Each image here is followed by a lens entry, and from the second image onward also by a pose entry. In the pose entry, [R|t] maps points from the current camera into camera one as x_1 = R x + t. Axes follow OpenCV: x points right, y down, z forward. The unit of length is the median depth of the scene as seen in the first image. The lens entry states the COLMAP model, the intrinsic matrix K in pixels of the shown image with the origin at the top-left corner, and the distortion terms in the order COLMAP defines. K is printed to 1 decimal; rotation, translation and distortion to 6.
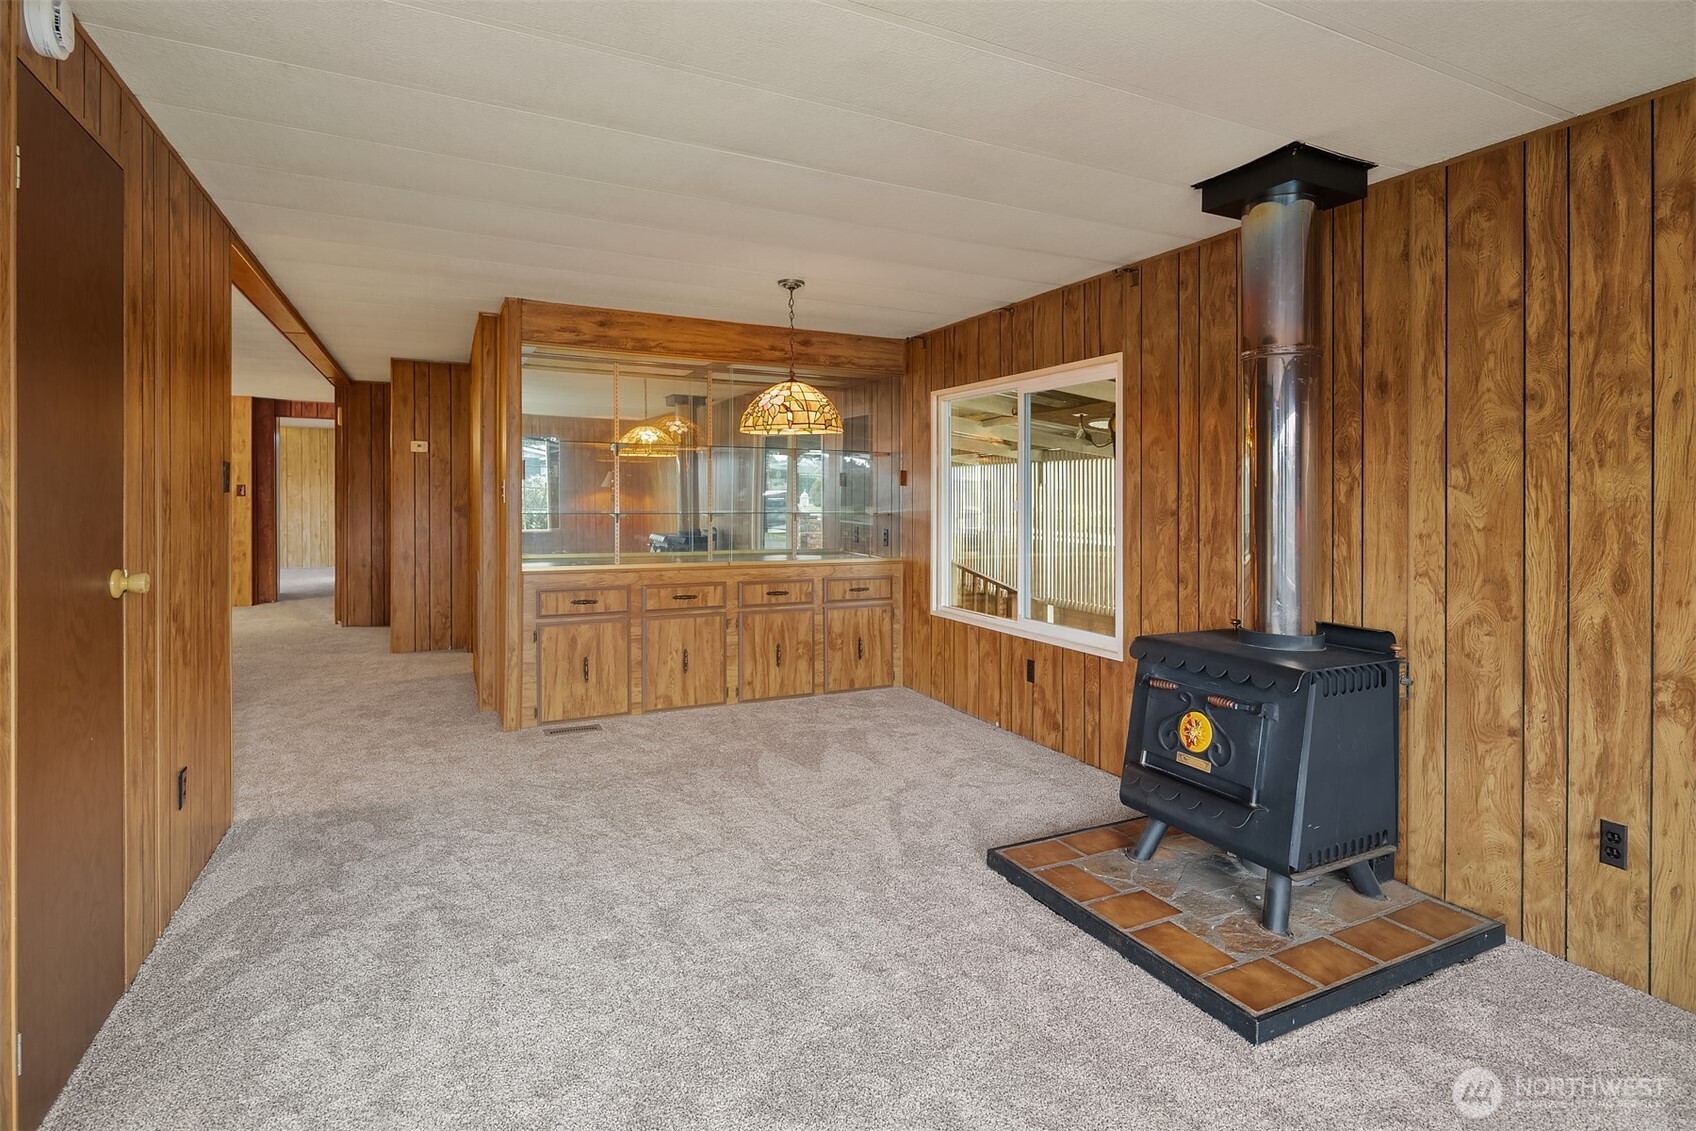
lens RADIAL K [[830.9, 0, 858.6], [0, 830.9, 485.5], [0, 0, 1]] dist [0.002069, -0.001182]
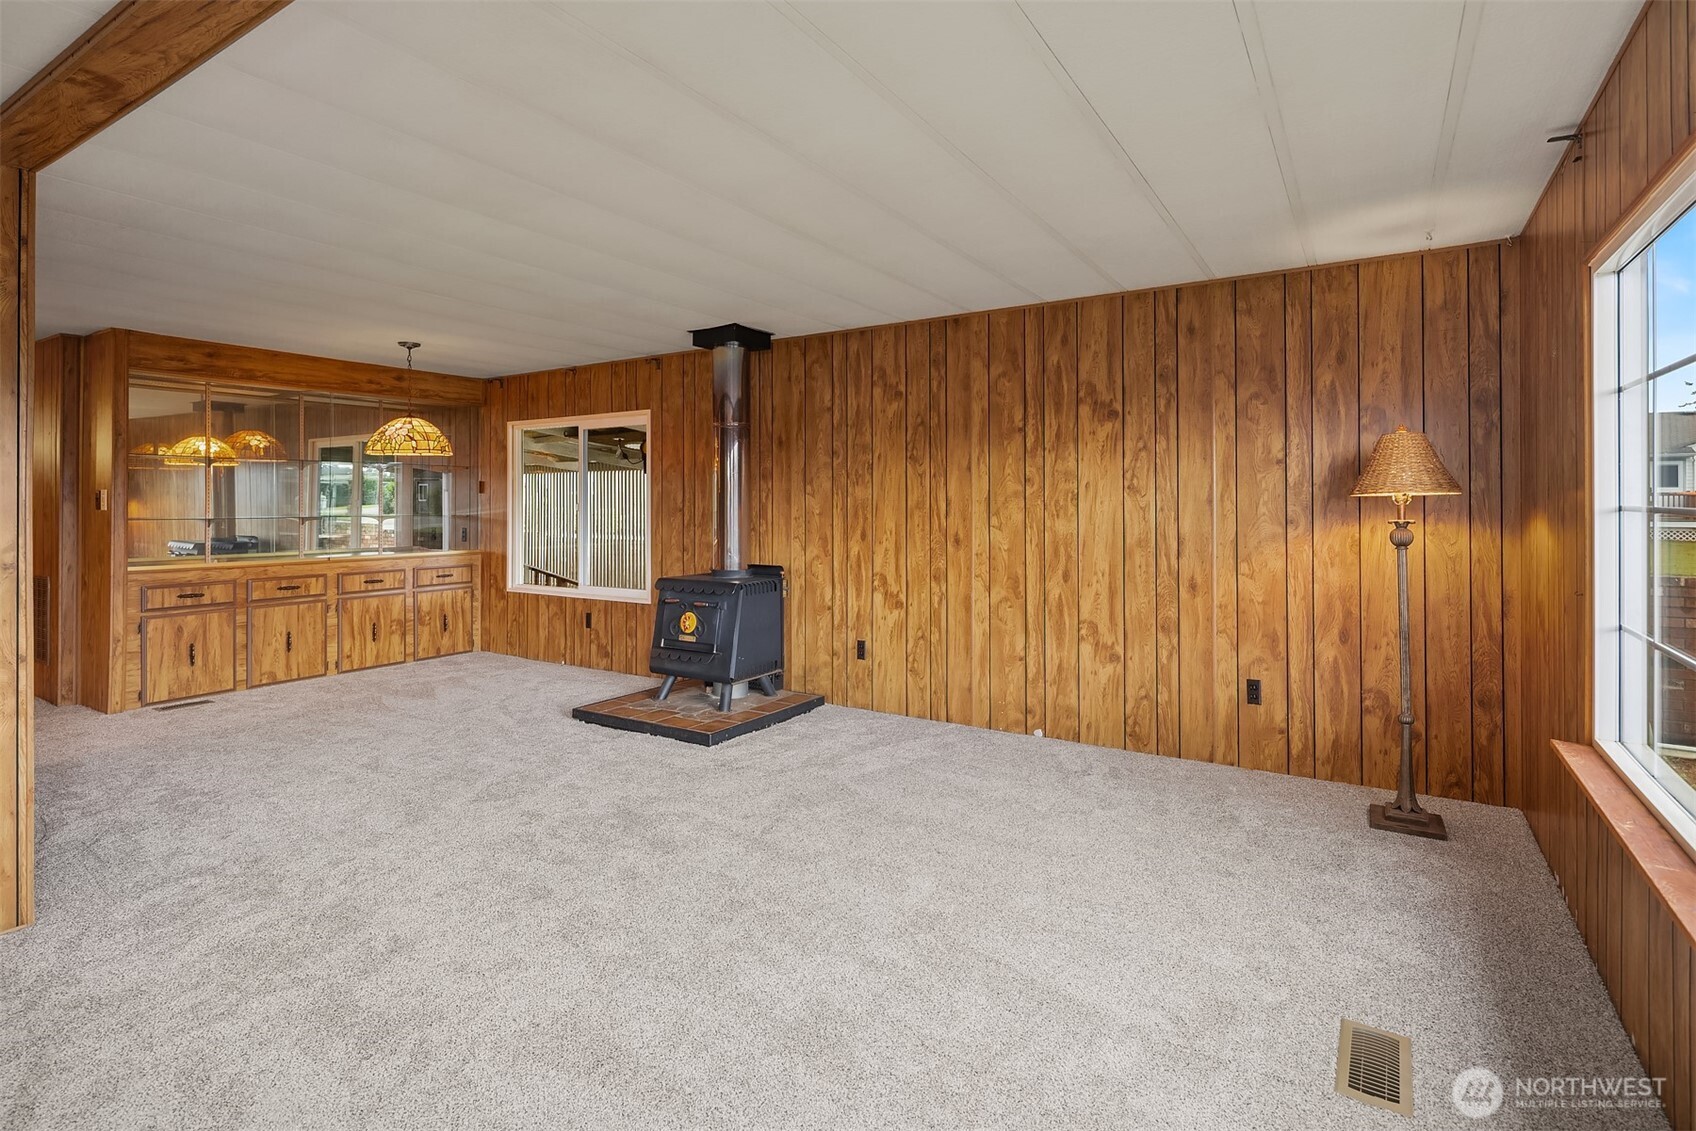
lens RADIAL K [[830.9, 0, 858.6], [0, 830.9, 485.5], [0, 0, 1]] dist [0.002069, -0.001182]
pose [[0.850809, 0.000835, 0.525474, -0.155755], [0.001830, 0.999988, -0.004553, -0.005646], [-0.525471, 0.004835, 0.850797, -0.488085]]
